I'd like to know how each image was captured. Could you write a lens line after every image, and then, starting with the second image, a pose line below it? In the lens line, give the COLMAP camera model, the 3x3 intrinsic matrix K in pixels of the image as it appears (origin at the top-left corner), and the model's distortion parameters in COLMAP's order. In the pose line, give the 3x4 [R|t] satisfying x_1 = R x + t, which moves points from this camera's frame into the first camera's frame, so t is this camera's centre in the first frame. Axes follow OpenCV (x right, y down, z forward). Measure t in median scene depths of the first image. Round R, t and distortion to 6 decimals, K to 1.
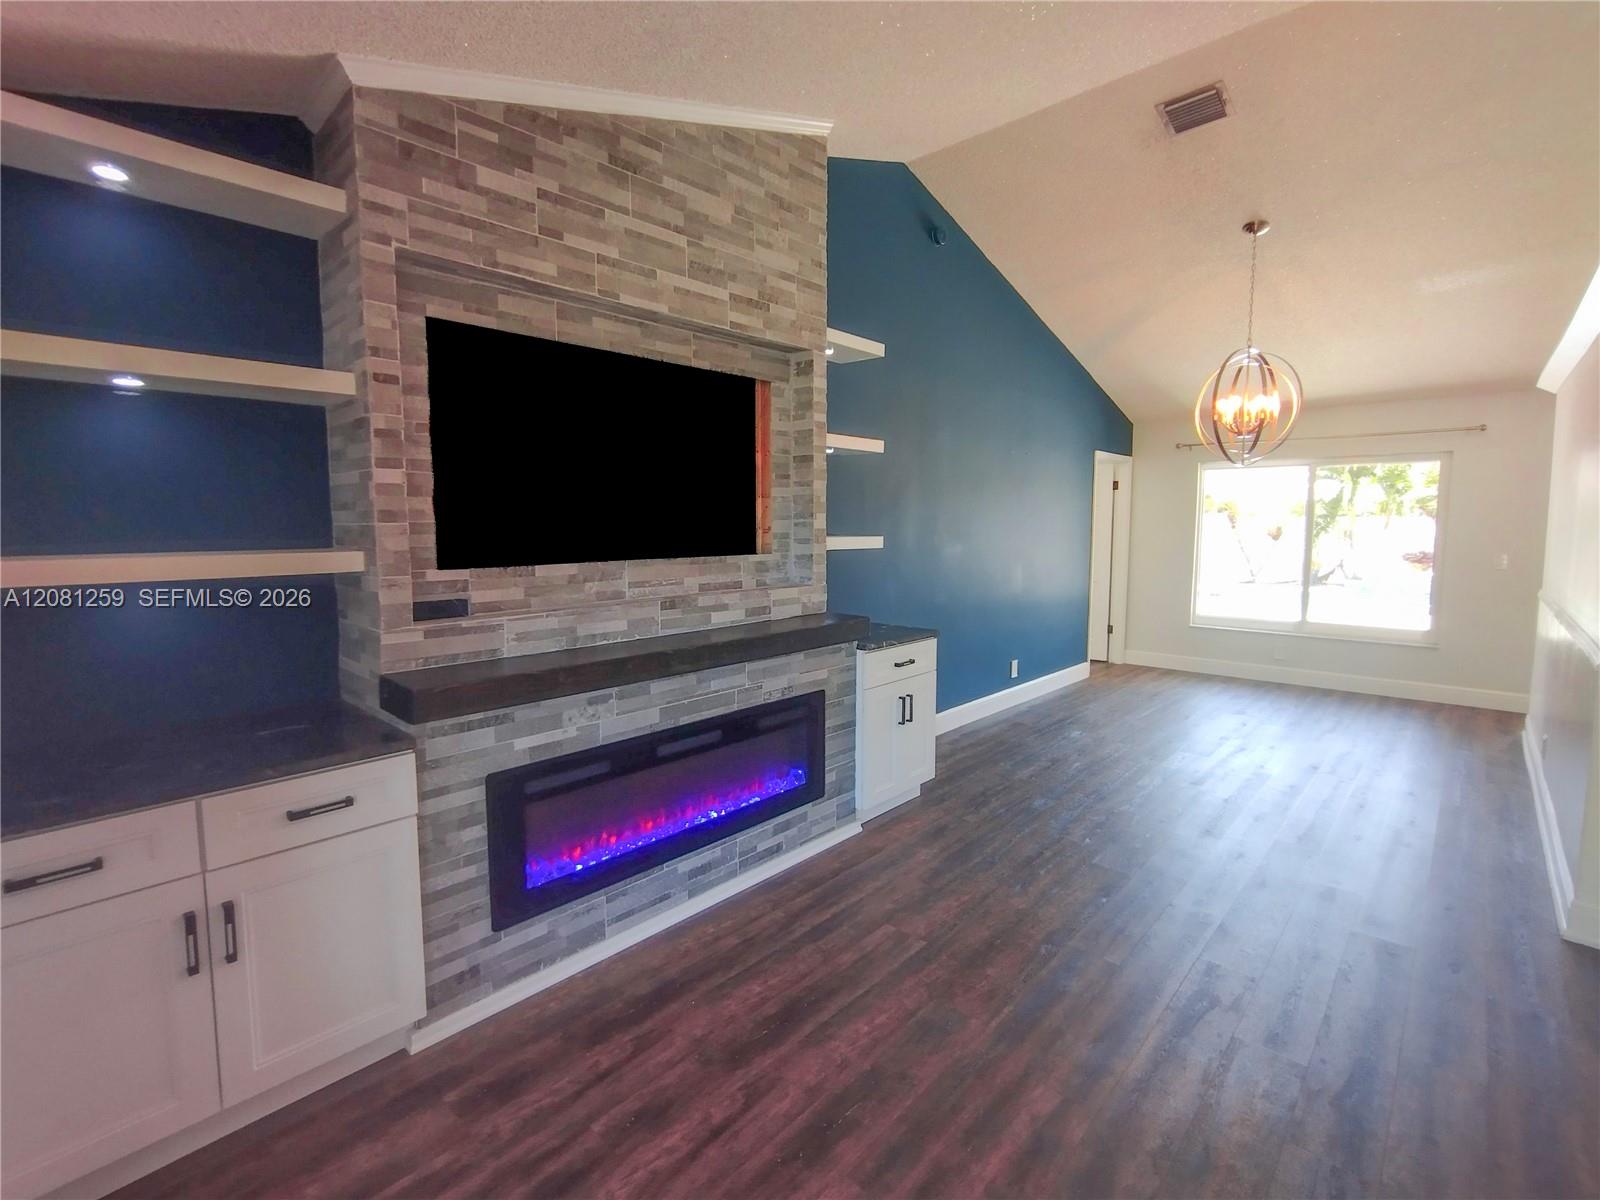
lens RADIAL K [[750.2, 0, 792.7], [0, 750.2, 588.3], [0, 0, 1]] dist [-0.004661, 0.000269]
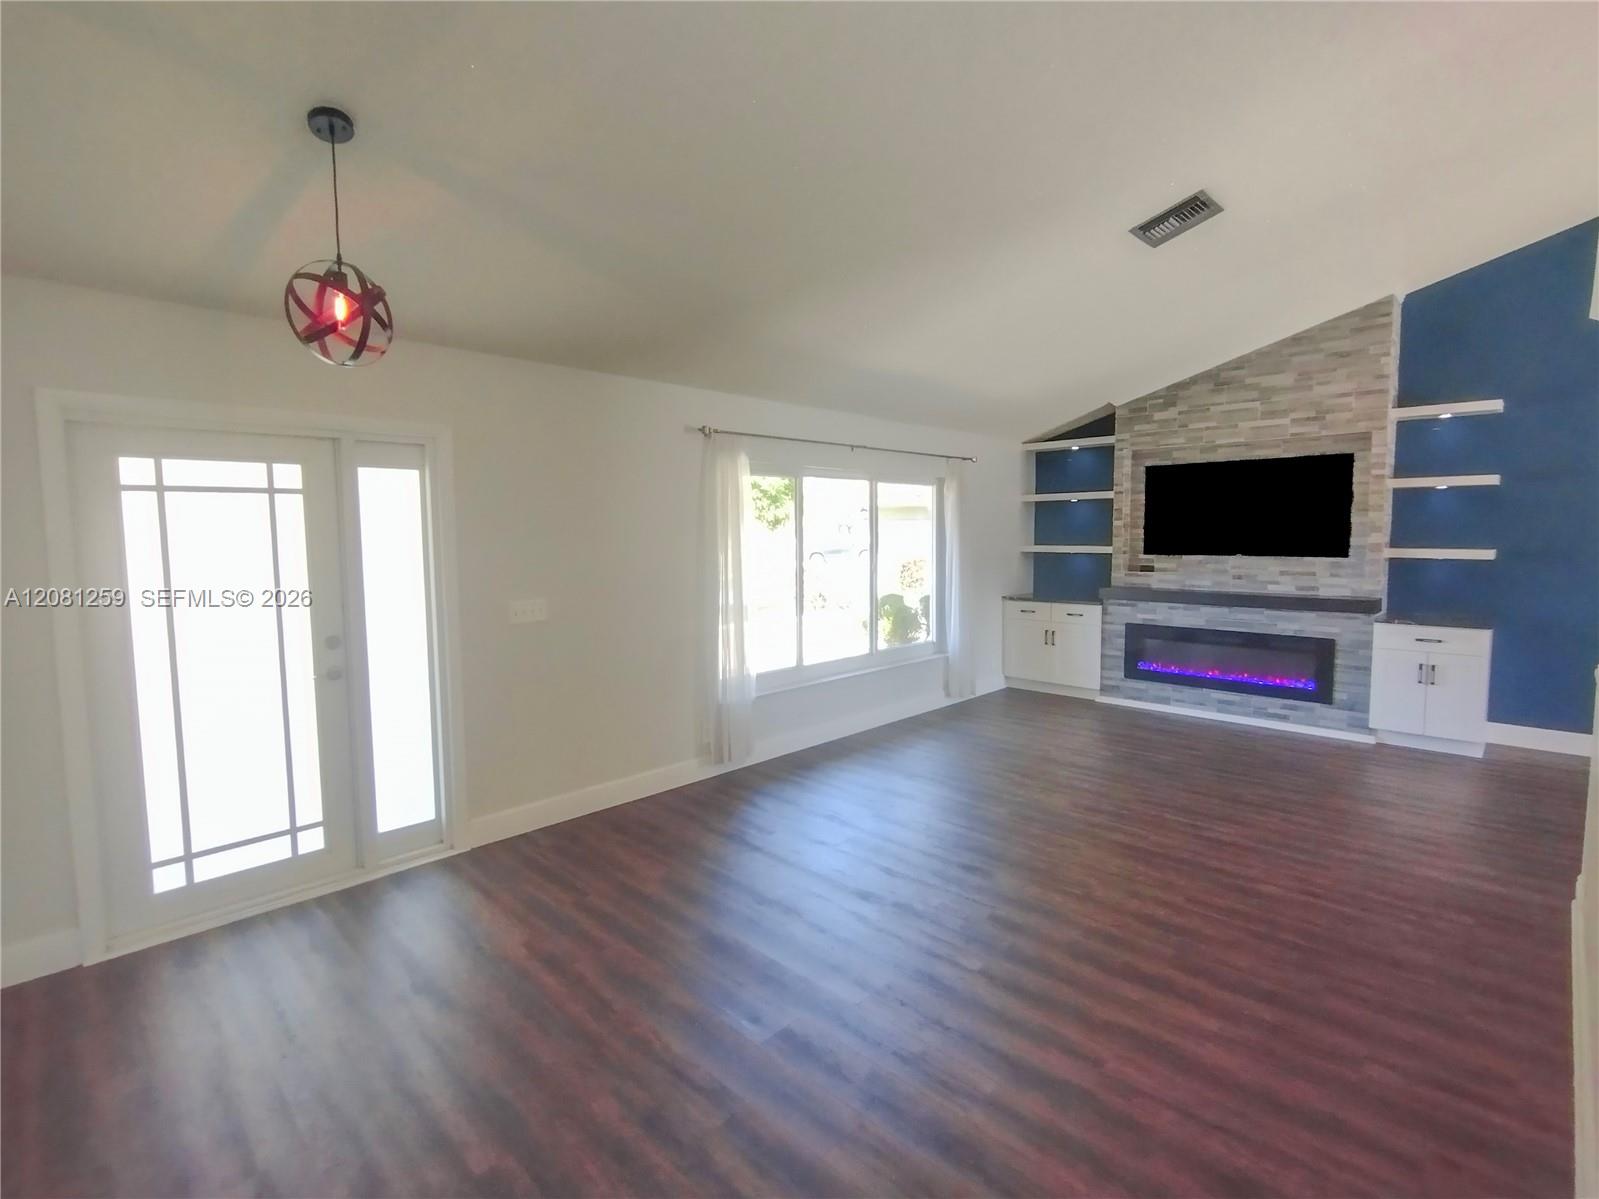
lens RADIAL K [[749.7, 0, 792.2], [0, 749.7, 587.8], [0, 0, 1]] dist [-0.004661, 0.000269]
pose [[-0.049715, 0.075113, -0.995935, 1.864345], [-0.085385, 0.993198, 0.079169, -0.007447], [0.995107, 0.088974, -0.042963, -0.144654]]
